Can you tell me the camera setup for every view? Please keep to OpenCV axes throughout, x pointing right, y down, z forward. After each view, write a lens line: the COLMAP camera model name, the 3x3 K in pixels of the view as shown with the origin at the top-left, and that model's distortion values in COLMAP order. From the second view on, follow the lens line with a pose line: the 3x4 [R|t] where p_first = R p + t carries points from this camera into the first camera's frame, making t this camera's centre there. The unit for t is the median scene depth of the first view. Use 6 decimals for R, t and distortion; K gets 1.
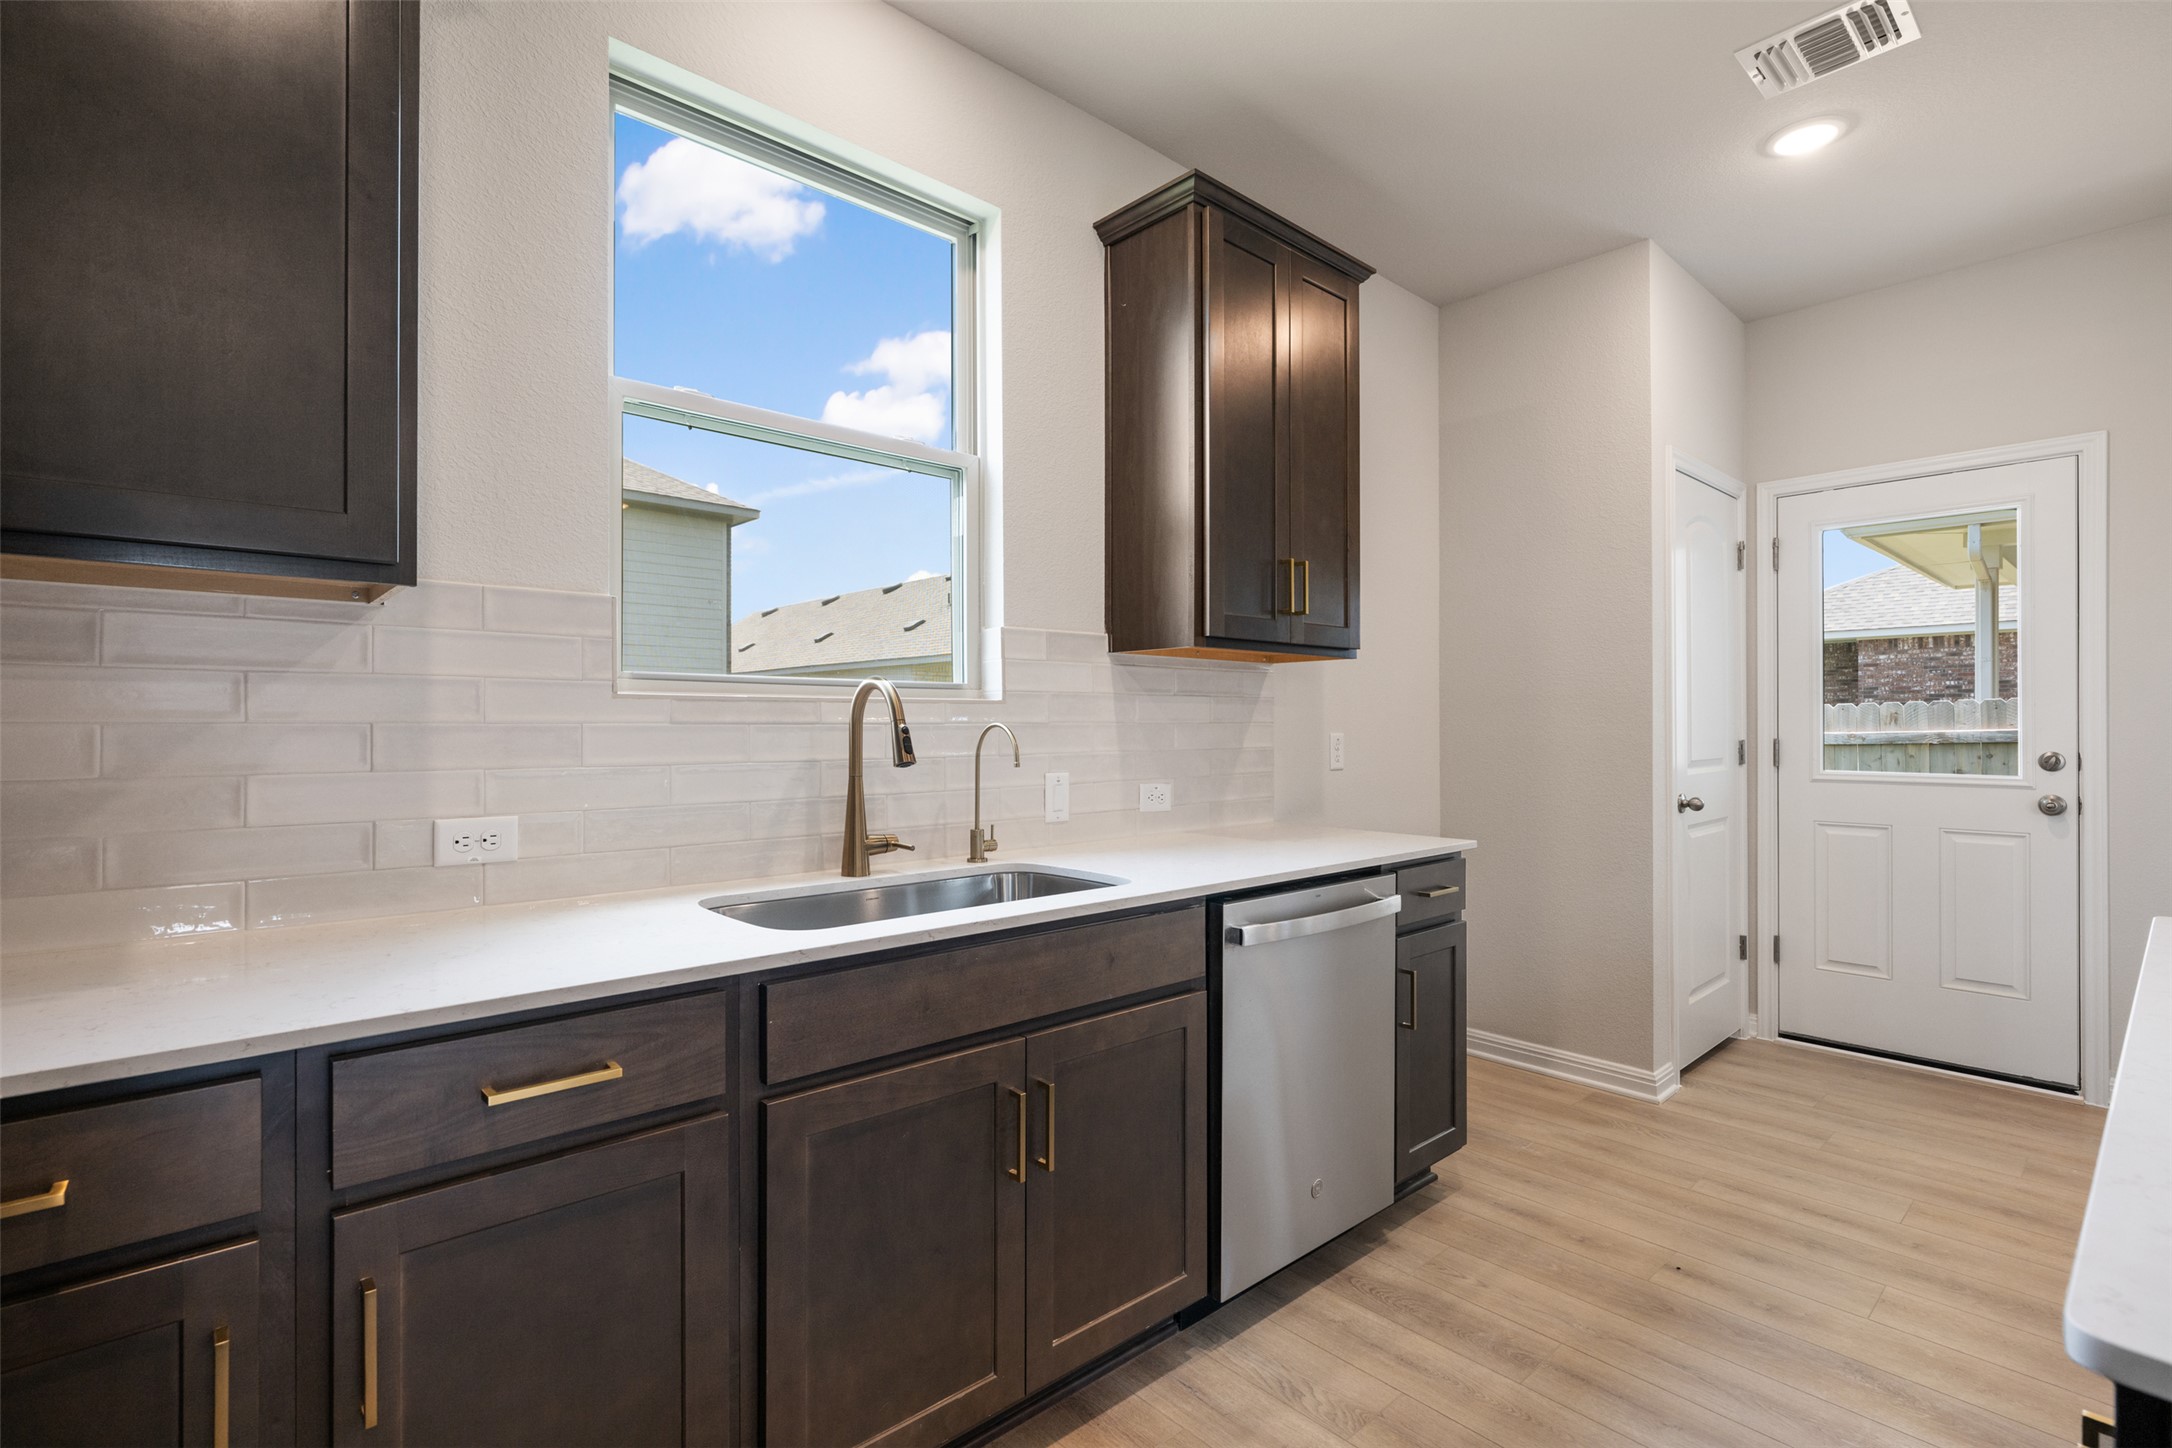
lens RADIAL K [[989.5, 0, 1083.2], [0, 989.5, 718.8], [0, 0, 1]] dist [0.001403, -0.000689]
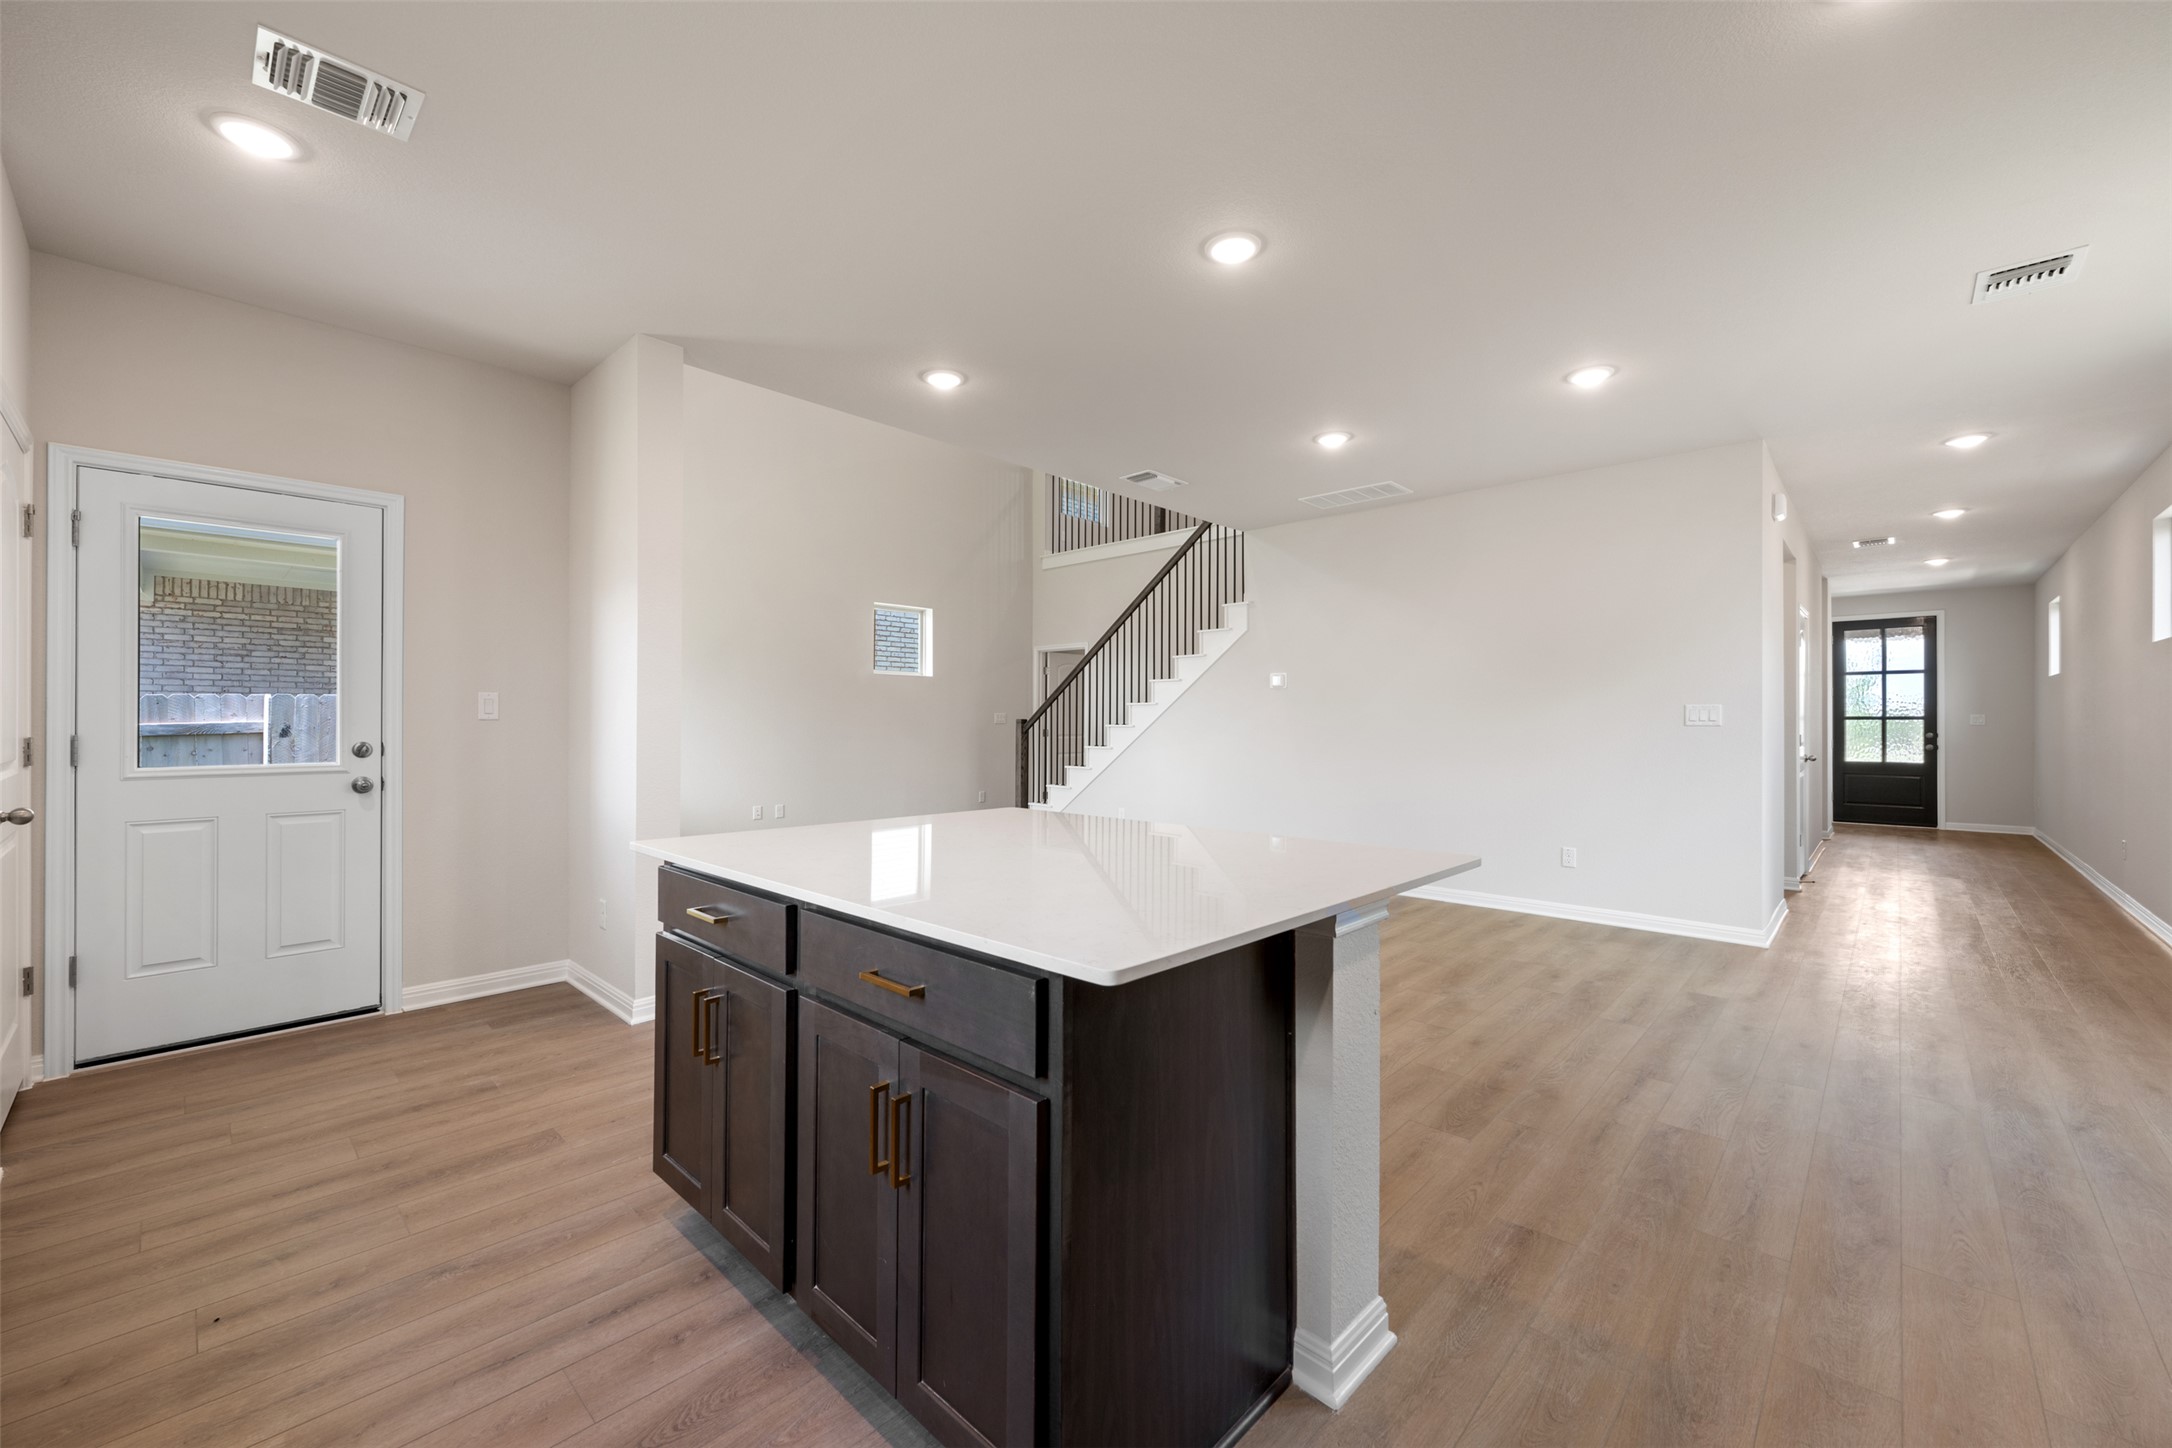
lens RADIAL K [[856.3, 0, 1086.8], [0, 856.3, 716.0], [0, 0, 1]] dist [0.000426, -0.000501]
pose [[-0.075216, 0.004392, 0.997158, -0.202849], [-0.008563, 0.999951, -0.005051, -0.001585], [-0.997130, -0.008919, -0.075175, 0.222694]]
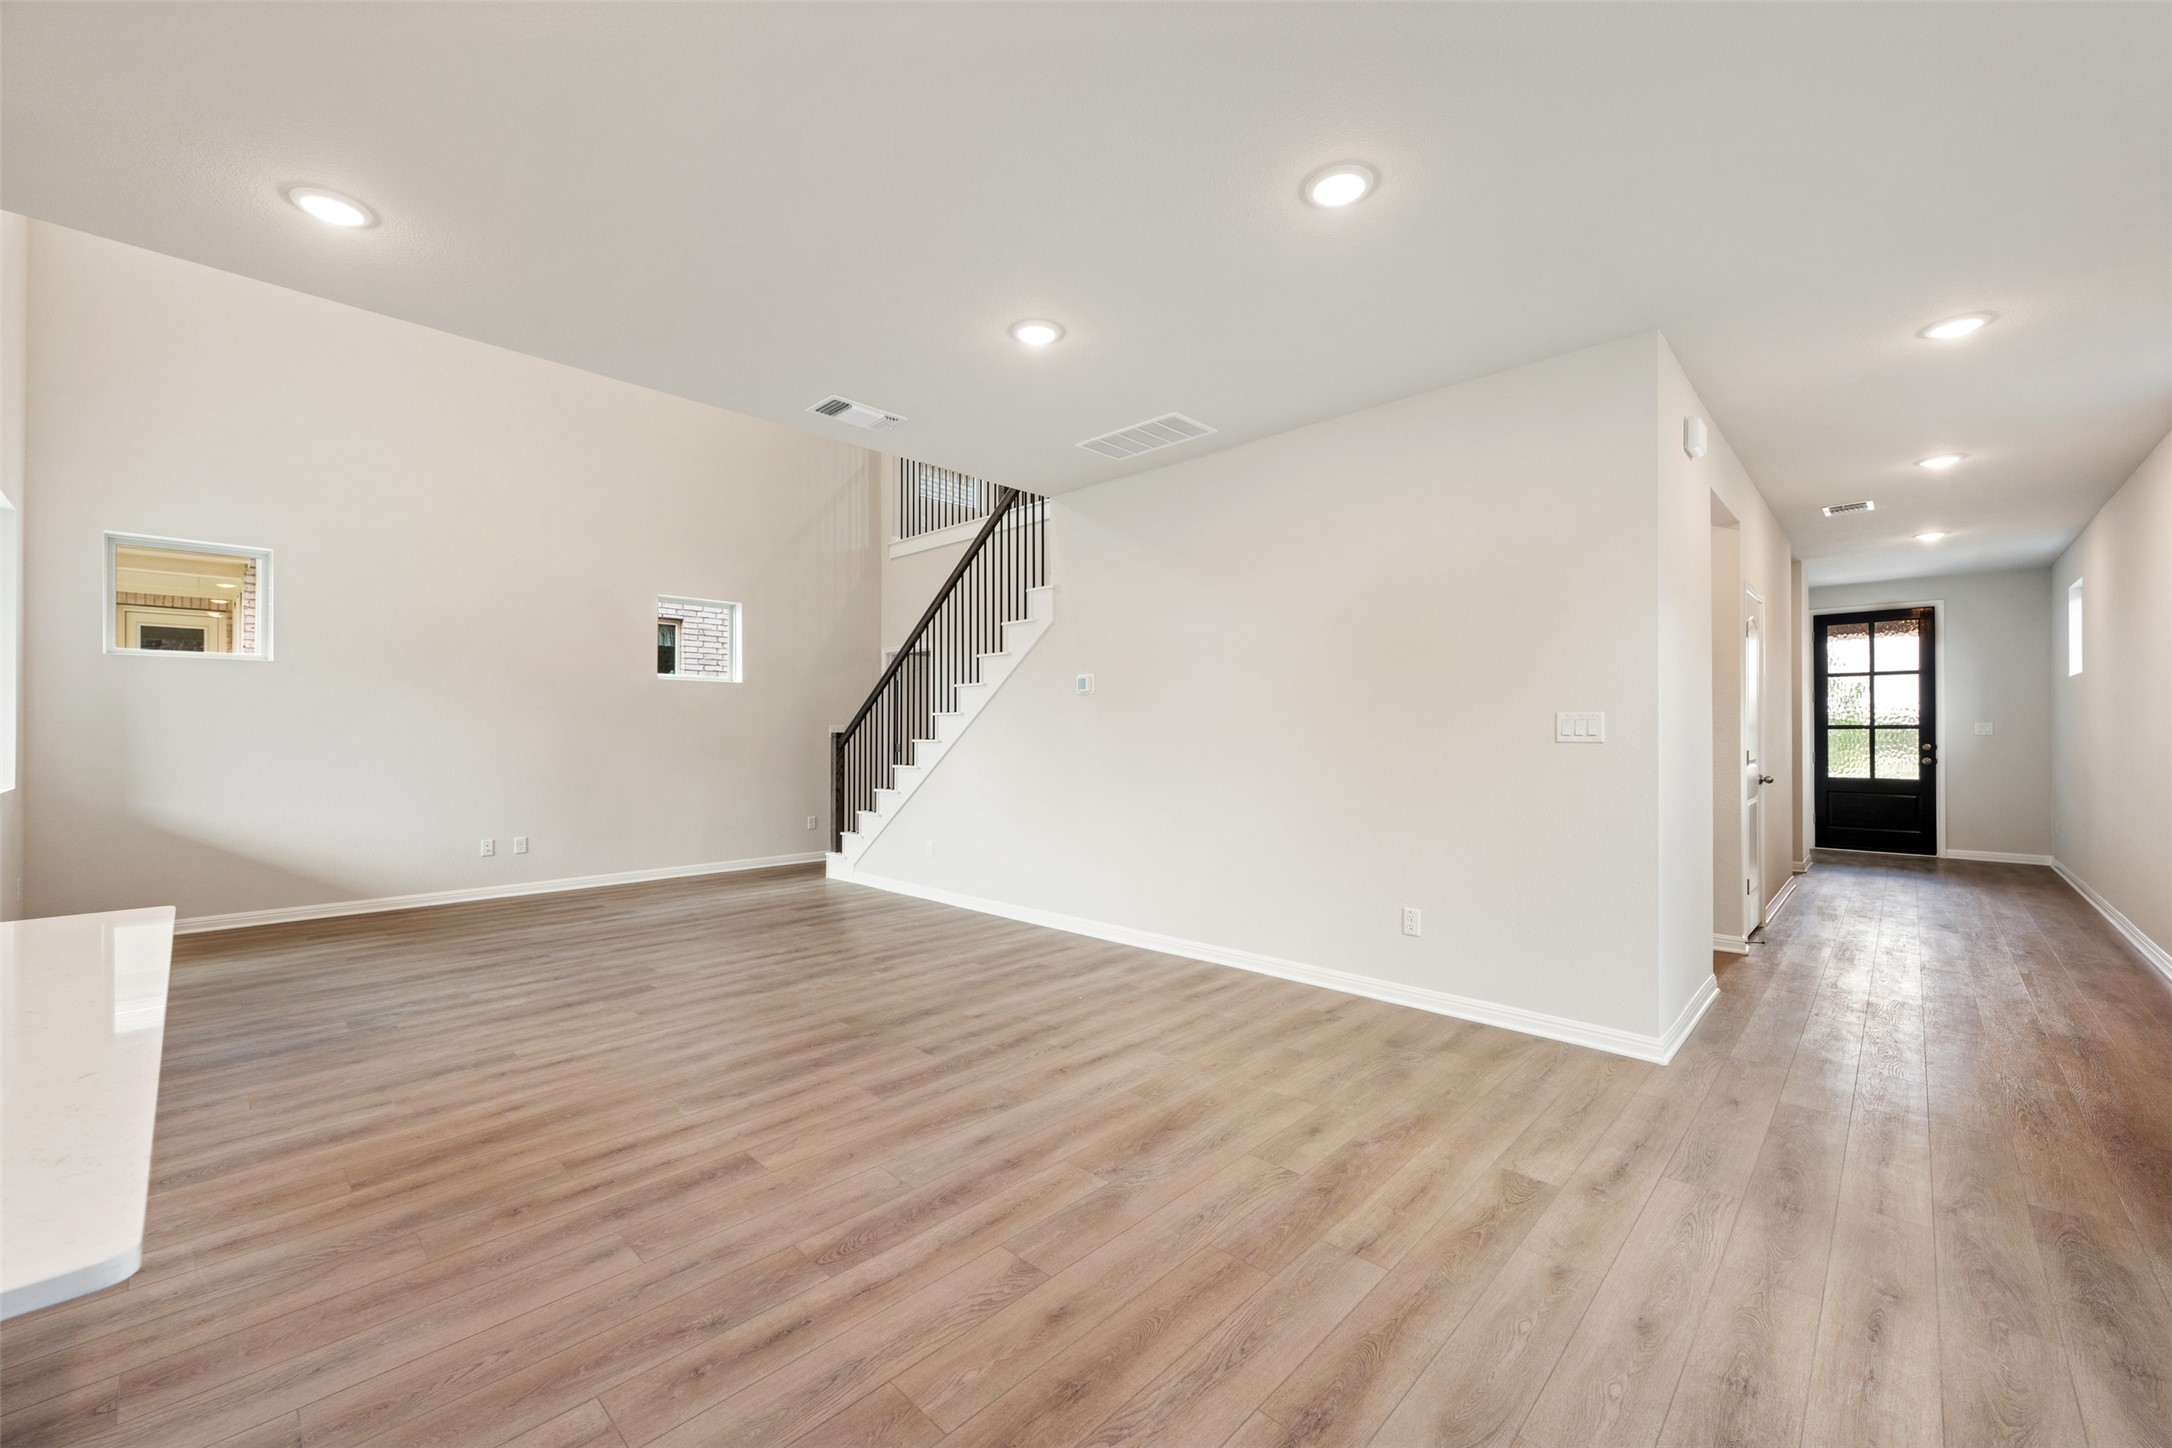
lens RADIAL K [[856.3, 0, 1079.7], [0, 856.3, 724.5], [0, 0, 1]] dist [0.000426, -0.000501]
pose [[-0.064953, 0.006604, 0.997866, 0.289523], [-0.005003, 0.999963, -0.006943, -0.015107], [-0.997876, -0.005444, -0.064917, -0.398588]]
